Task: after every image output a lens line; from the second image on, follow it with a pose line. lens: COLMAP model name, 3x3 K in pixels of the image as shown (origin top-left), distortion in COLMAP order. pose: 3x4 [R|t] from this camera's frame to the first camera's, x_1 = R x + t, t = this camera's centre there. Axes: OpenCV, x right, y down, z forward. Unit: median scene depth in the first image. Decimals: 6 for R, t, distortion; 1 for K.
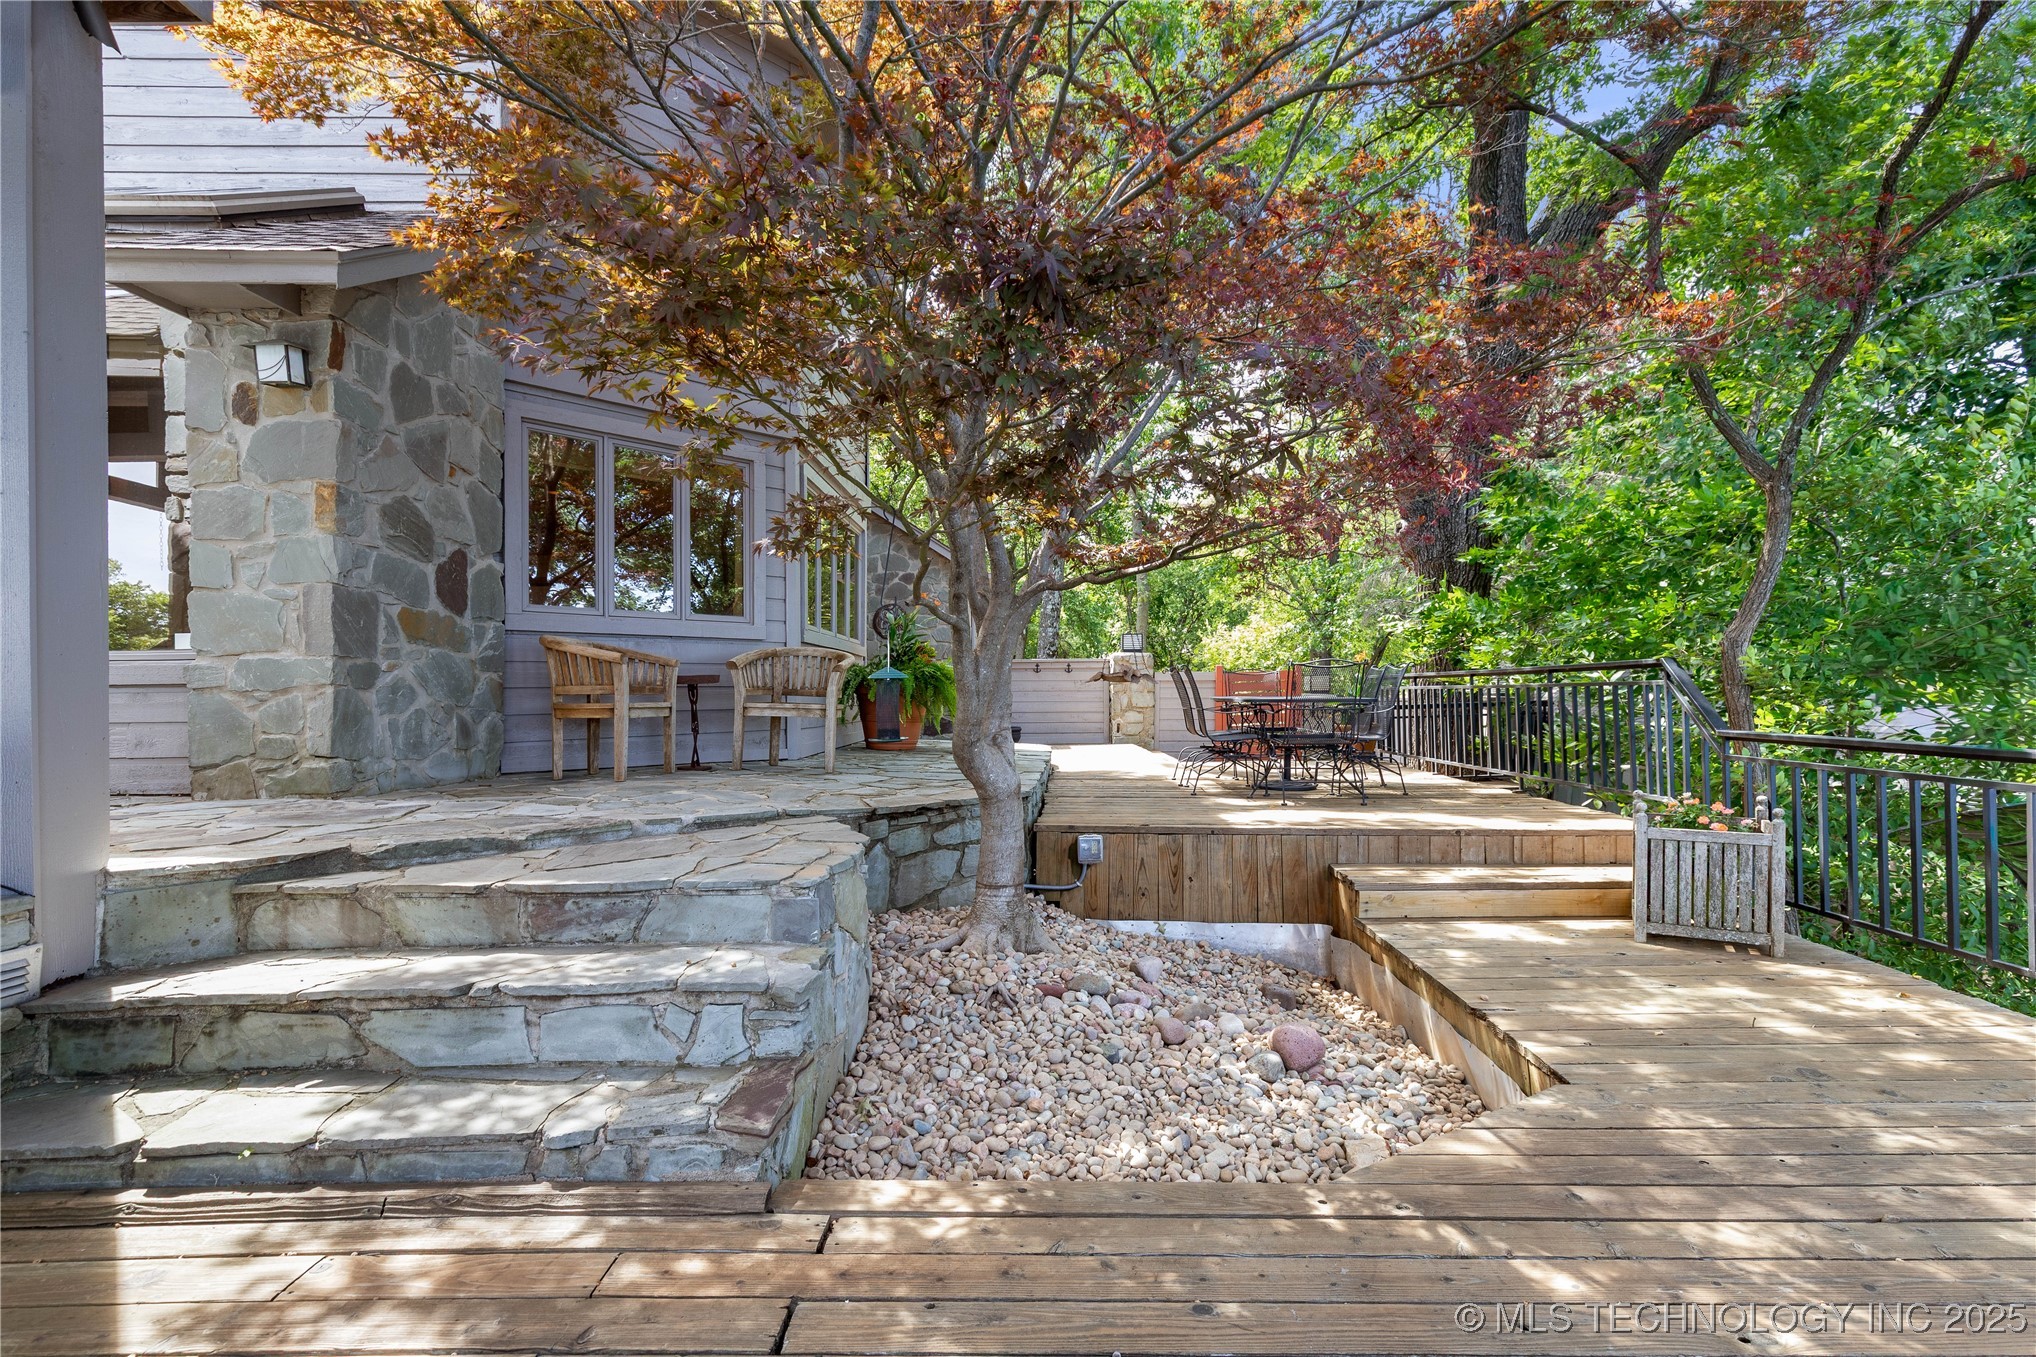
lens RADIAL K [[927.2, 0, 1045.9], [0, 927.2, 688.4], [0, 0, 1]] dist [0.005082, -0.000232]
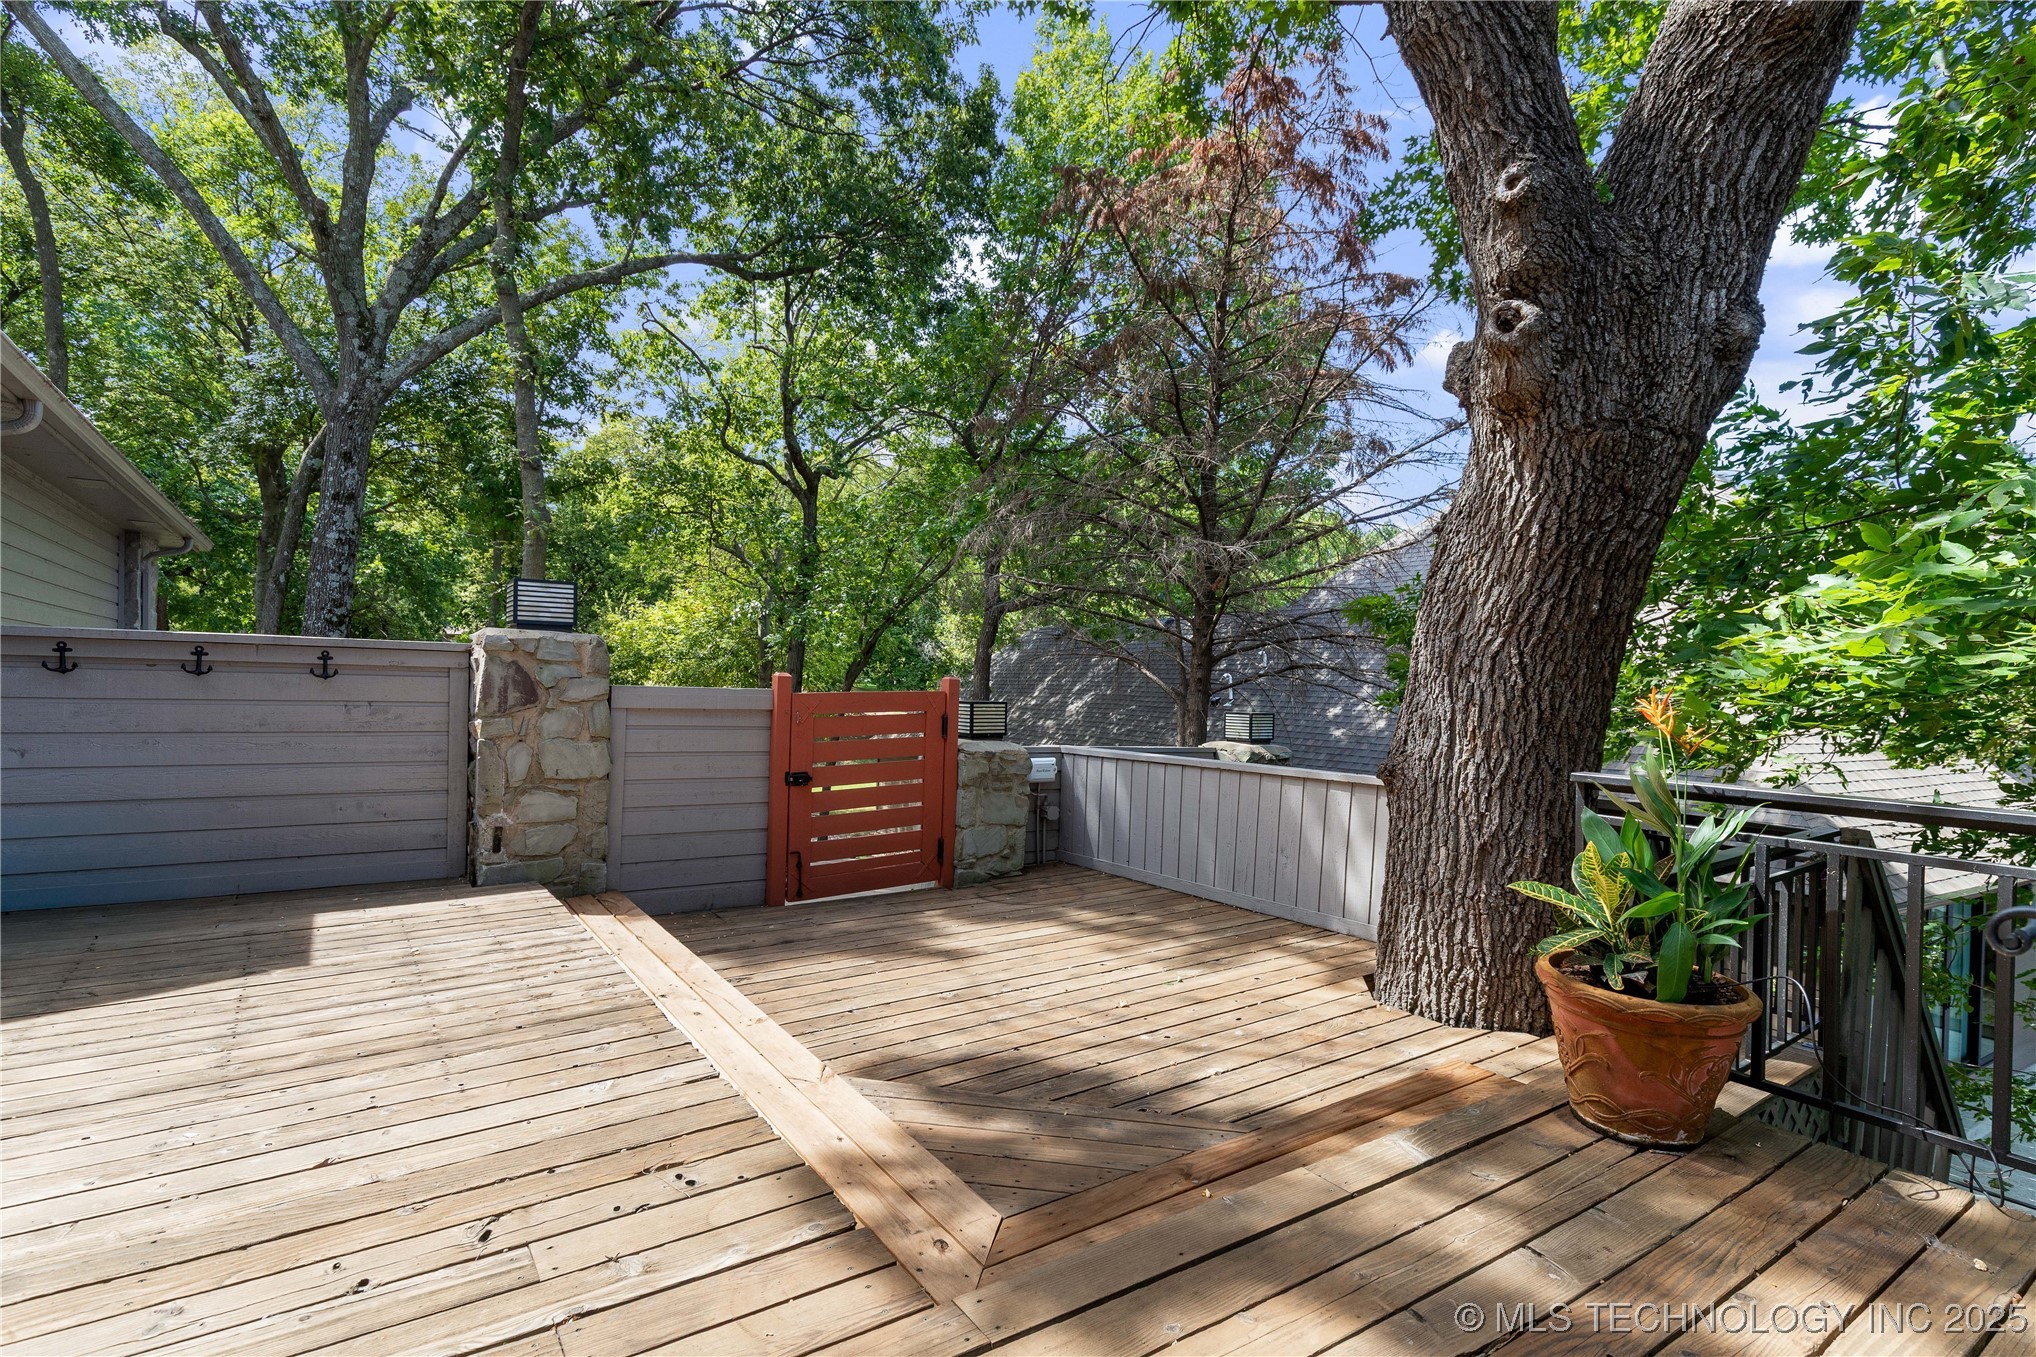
lens RADIAL K [[927.2, 0, 1045.9], [0, 927.2, 688.4], [0, 0, 1]] dist [0.005082, -0.000232]
pose [[0.804157, 0.023427, 0.593955, 0.090582], [-0.031115, 0.999512, 0.002703, -0.061218], [-0.593601, -0.020654, 0.804494, 1.559886]]
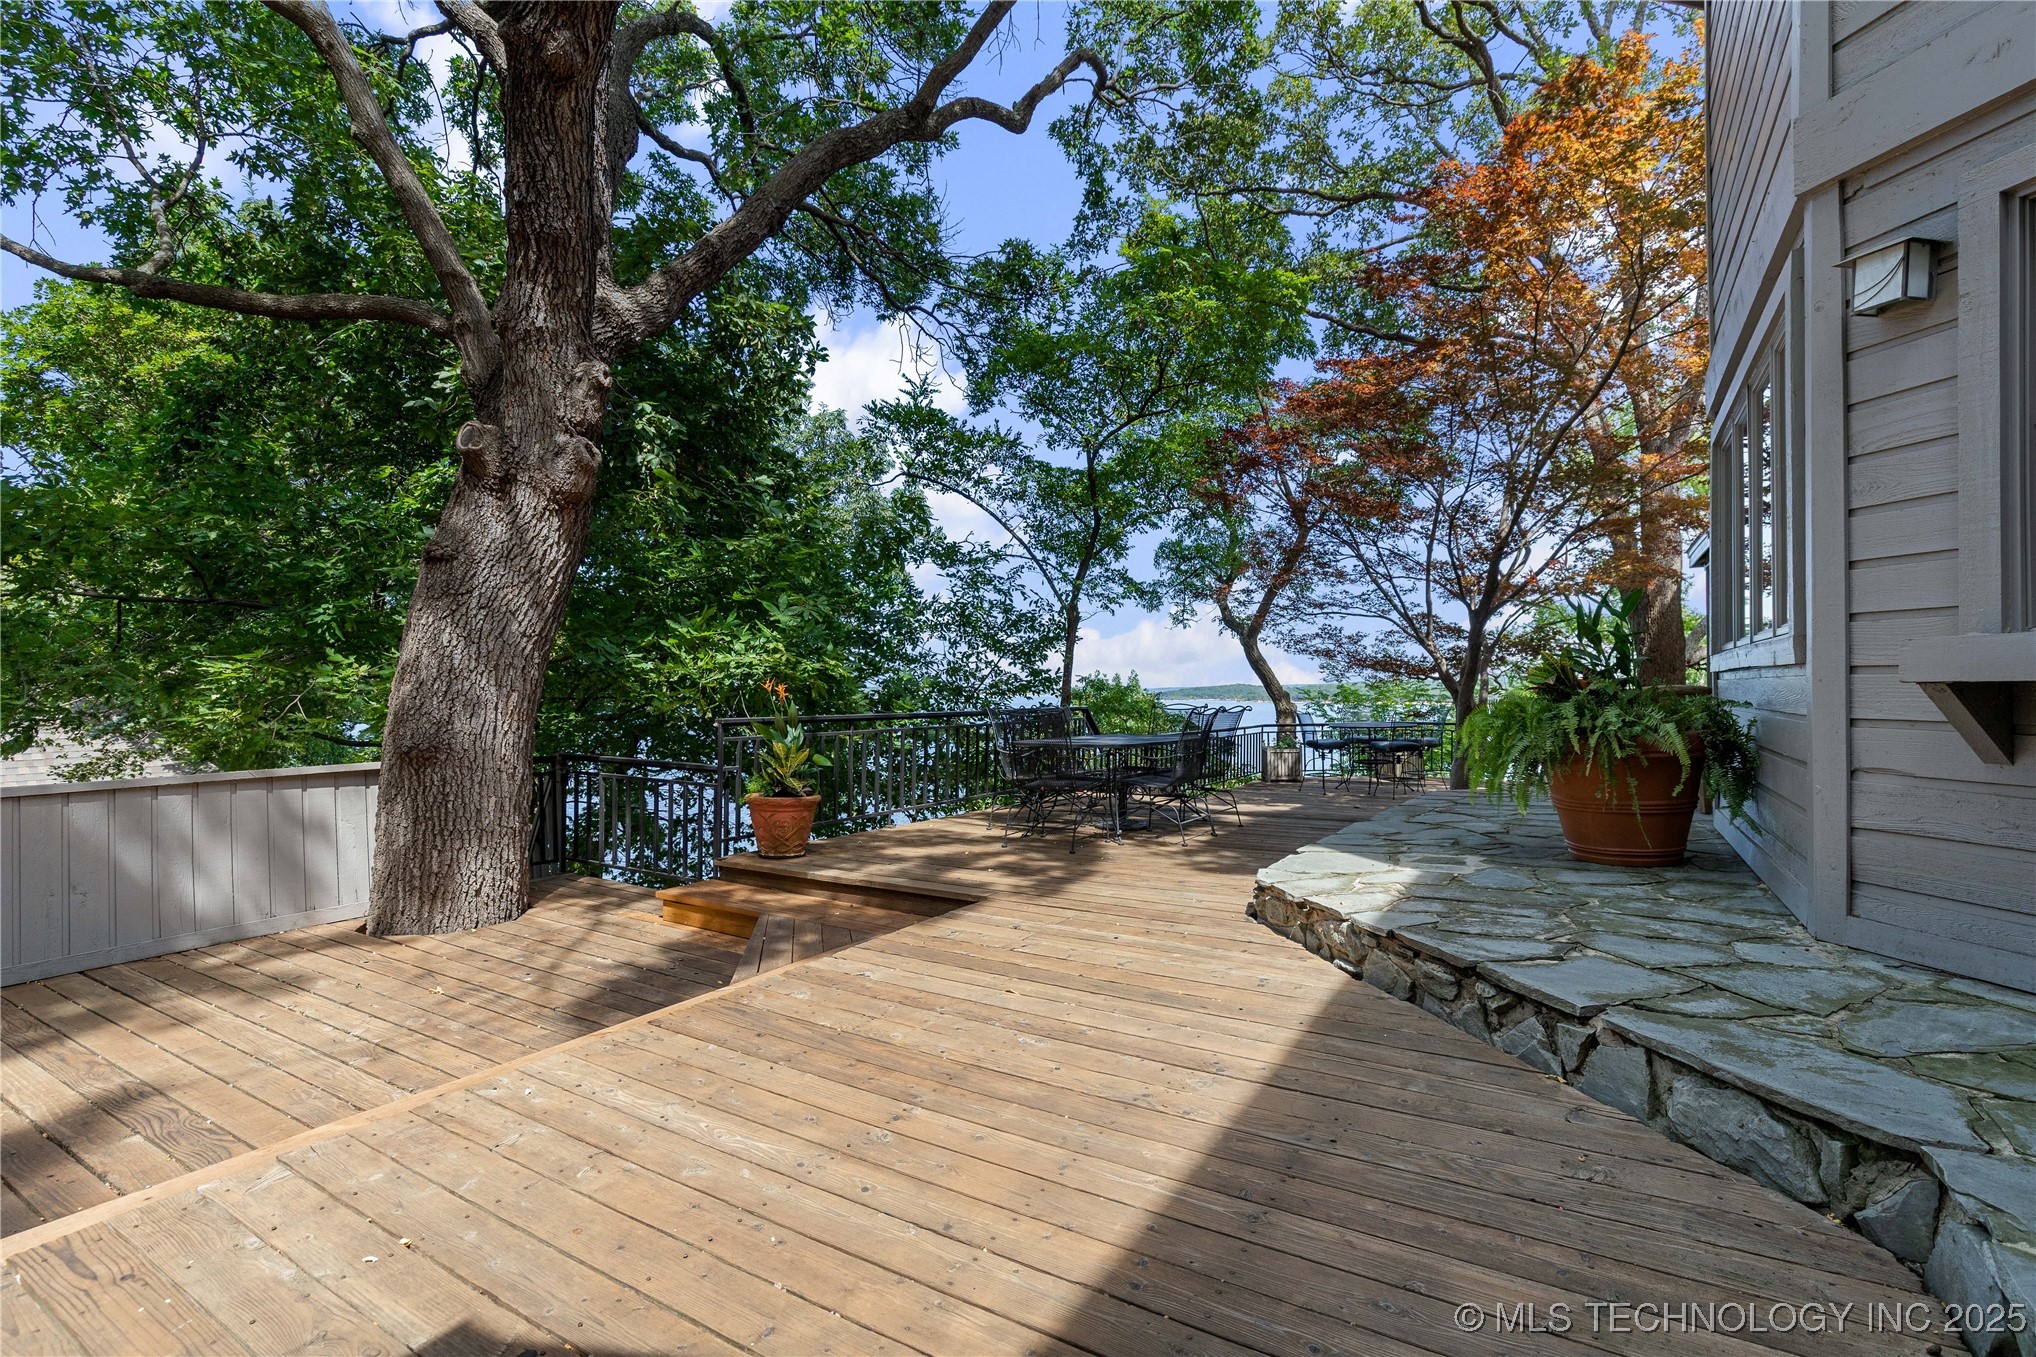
lens RADIAL K [[927.2, 0, 1045.9], [0, 927.2, 688.4], [0, 0, 1]] dist [0.005082, -0.000232]
pose [[-0.855922, 0.004970, 0.517081, -0.264079], [0.004556, 0.999987, -0.002071, -0.055007], [-0.517085, 0.000583, -0.855934, 2.566034]]
